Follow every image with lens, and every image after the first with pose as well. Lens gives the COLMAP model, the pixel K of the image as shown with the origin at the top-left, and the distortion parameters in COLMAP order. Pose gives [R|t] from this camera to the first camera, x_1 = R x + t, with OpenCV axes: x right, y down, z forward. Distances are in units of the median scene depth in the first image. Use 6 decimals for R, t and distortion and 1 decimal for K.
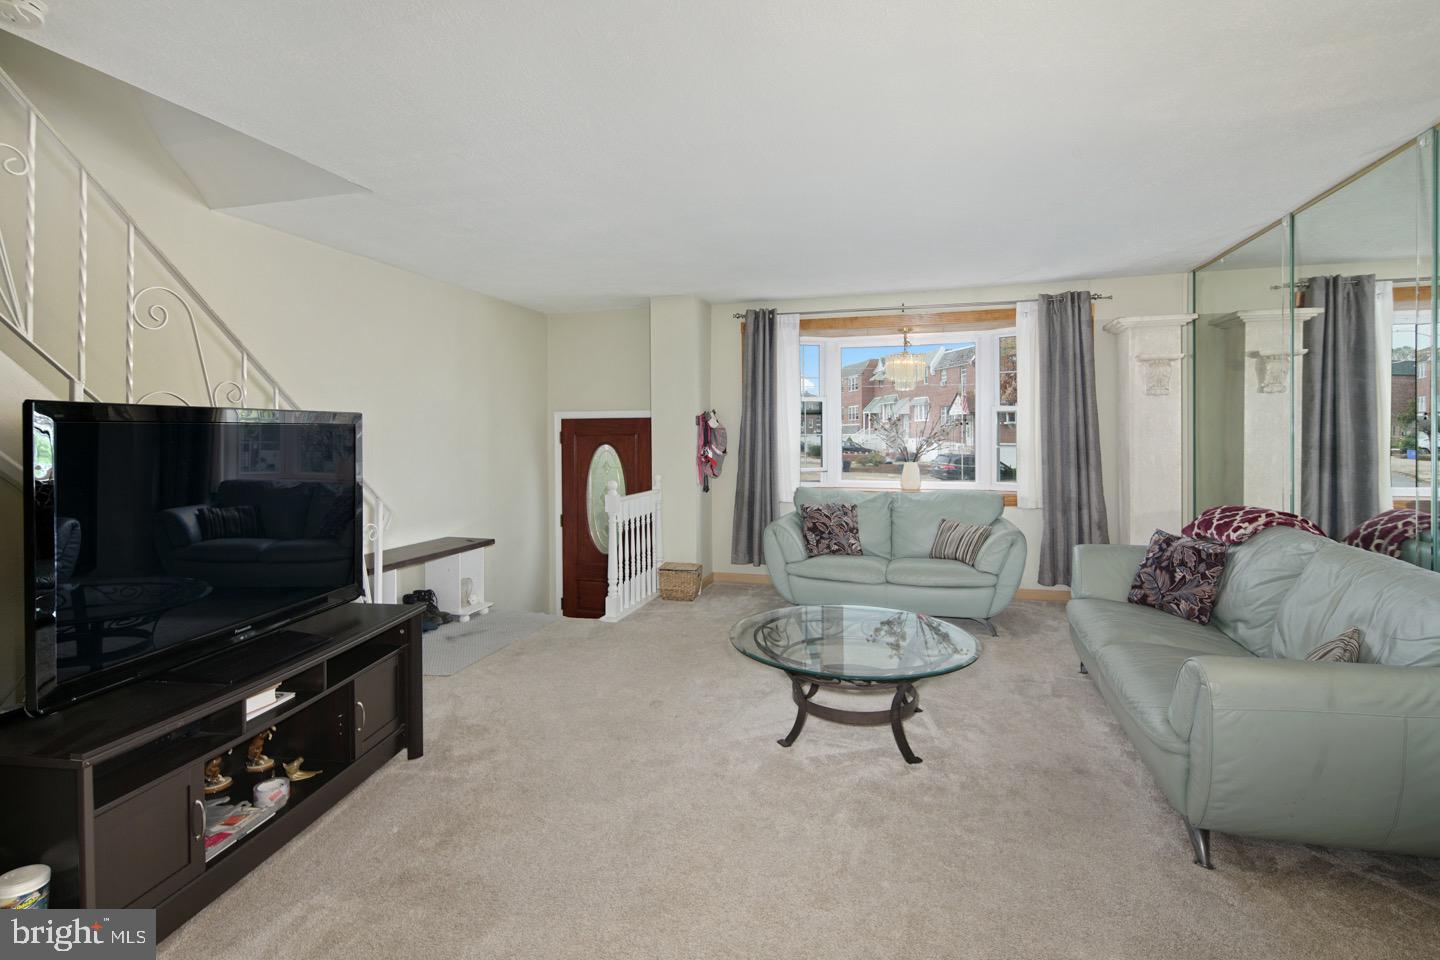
lens RADIAL K [[679.9, 0, 670.2], [0, 679.9, 426.4], [0, 0, 1]] dist [-0.000473, -0.001306]
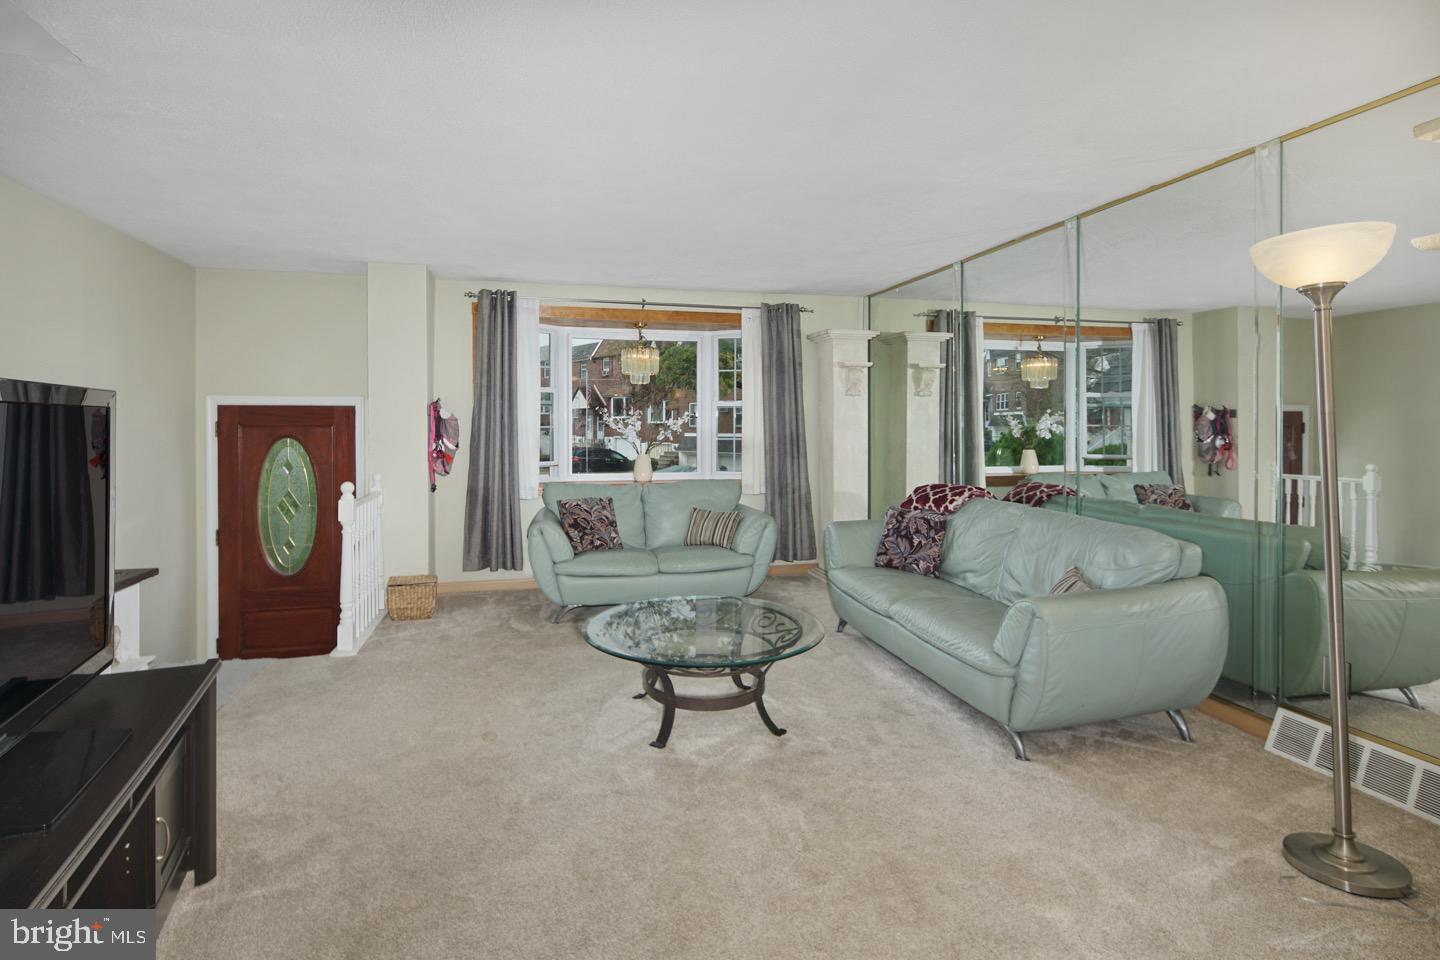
lens RADIAL K [[708.9, 0, 702.7], [0, 708.9, 410.9], [0, 0, 1]] dist [0.001466, -0.001032]
pose [[0.860914, 0.016246, 0.508490, -0.148556], [-0.010272, 0.999841, -0.014553, 0.002286], [-0.508646, 0.007306, 0.860945, 0.047196]]
